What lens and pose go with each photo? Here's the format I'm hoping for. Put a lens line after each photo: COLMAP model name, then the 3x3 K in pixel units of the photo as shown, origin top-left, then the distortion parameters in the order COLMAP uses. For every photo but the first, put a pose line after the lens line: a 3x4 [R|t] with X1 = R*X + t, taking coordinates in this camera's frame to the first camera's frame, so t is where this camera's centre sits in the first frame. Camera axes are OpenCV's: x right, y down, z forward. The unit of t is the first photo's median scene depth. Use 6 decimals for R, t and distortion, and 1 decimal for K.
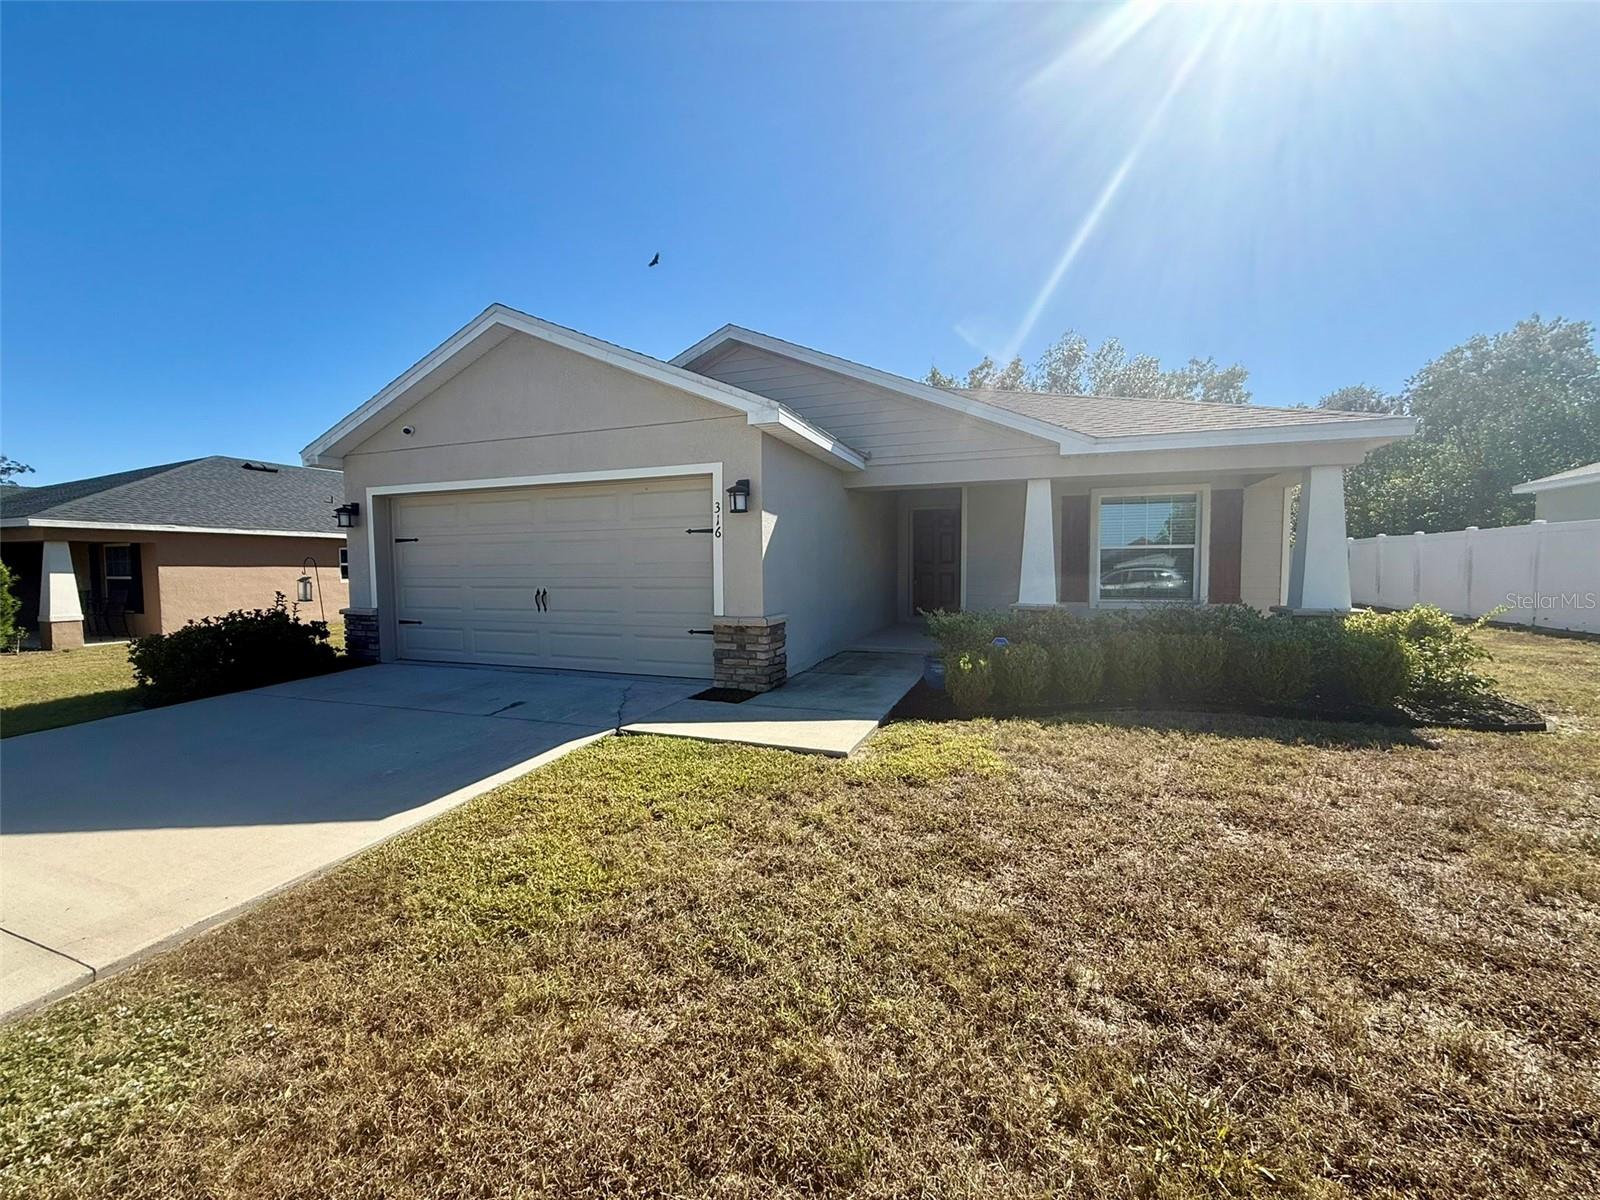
lens RADIAL K [[637.3, 0, 794.4], [0, 637.3, 601.0], [0, 0, 1]] dist [0.000026, 0.000127]
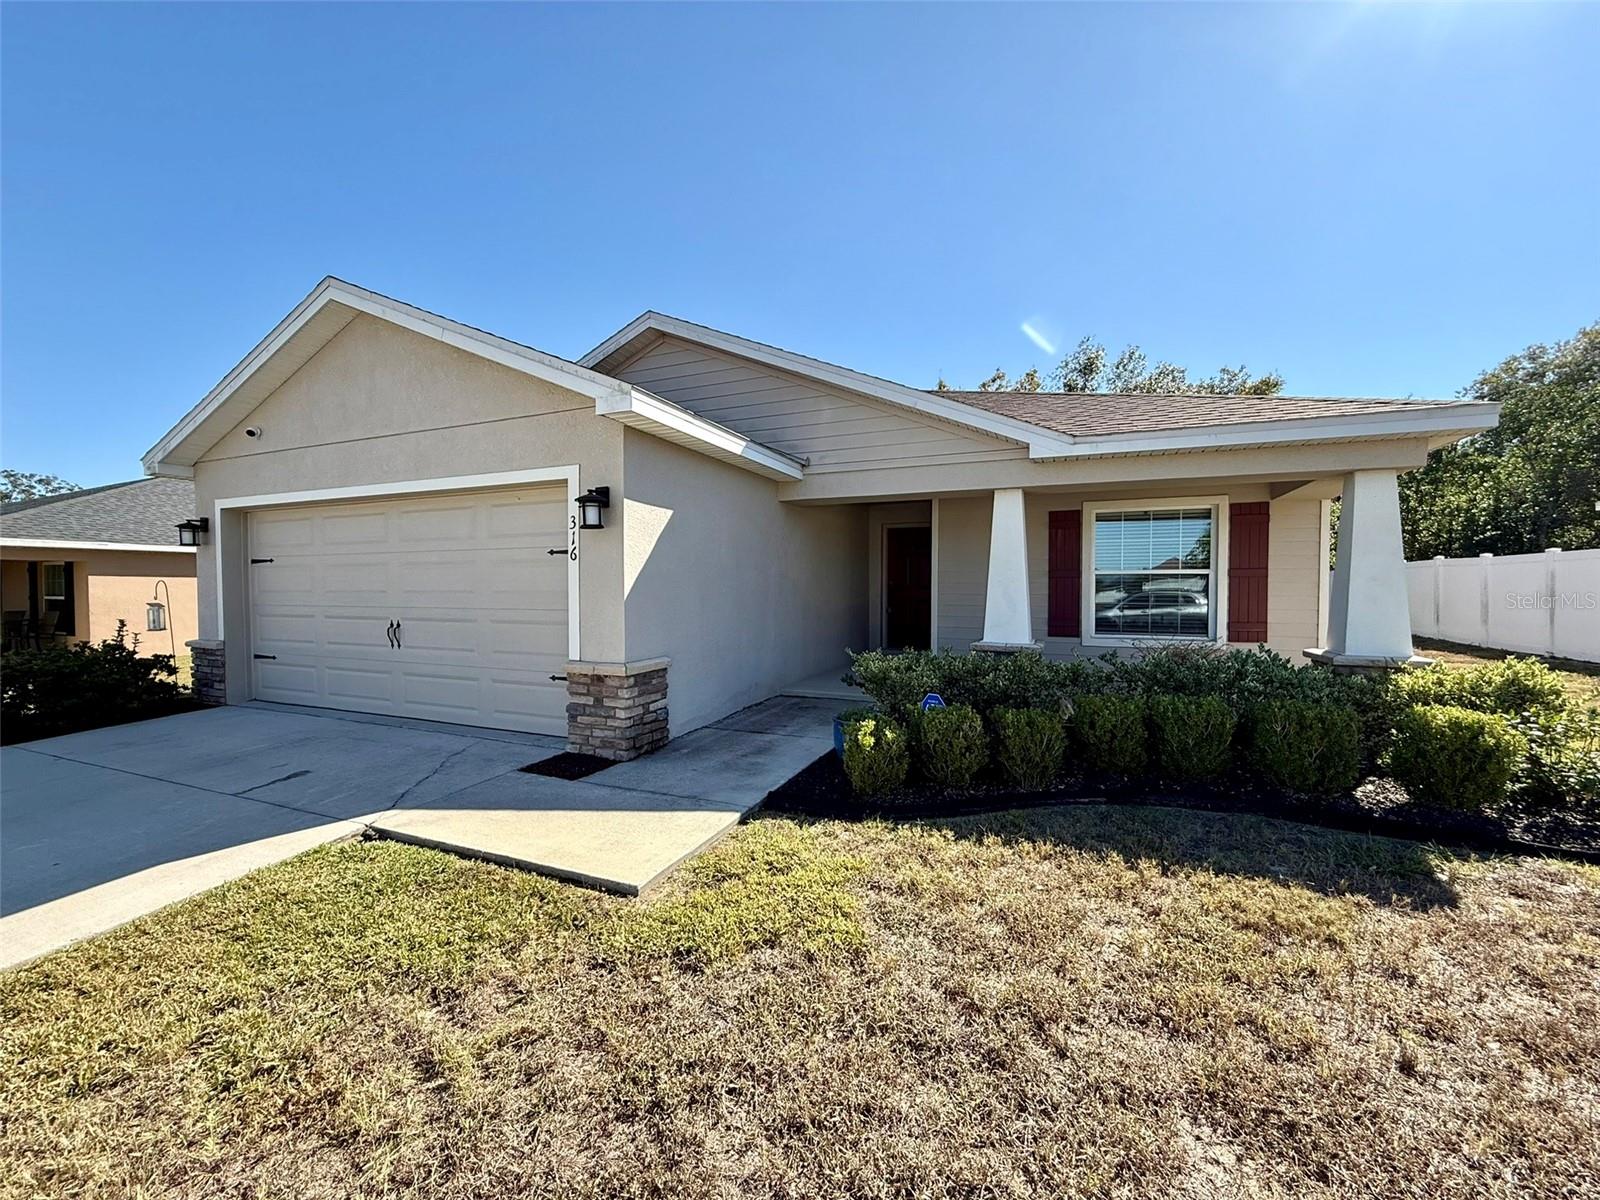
lens RADIAL K [[637.3, 0, 794.4], [0, 637.3, 601.0], [0, 0, 1]] dist [0.000026, 0.000127]
pose [[0.999084, 0.006365, -0.042325, 0.156468], [-0.007590, 0.999555, -0.028860, -0.024496], [0.042123, 0.029155, 0.998687, 0.192699]]
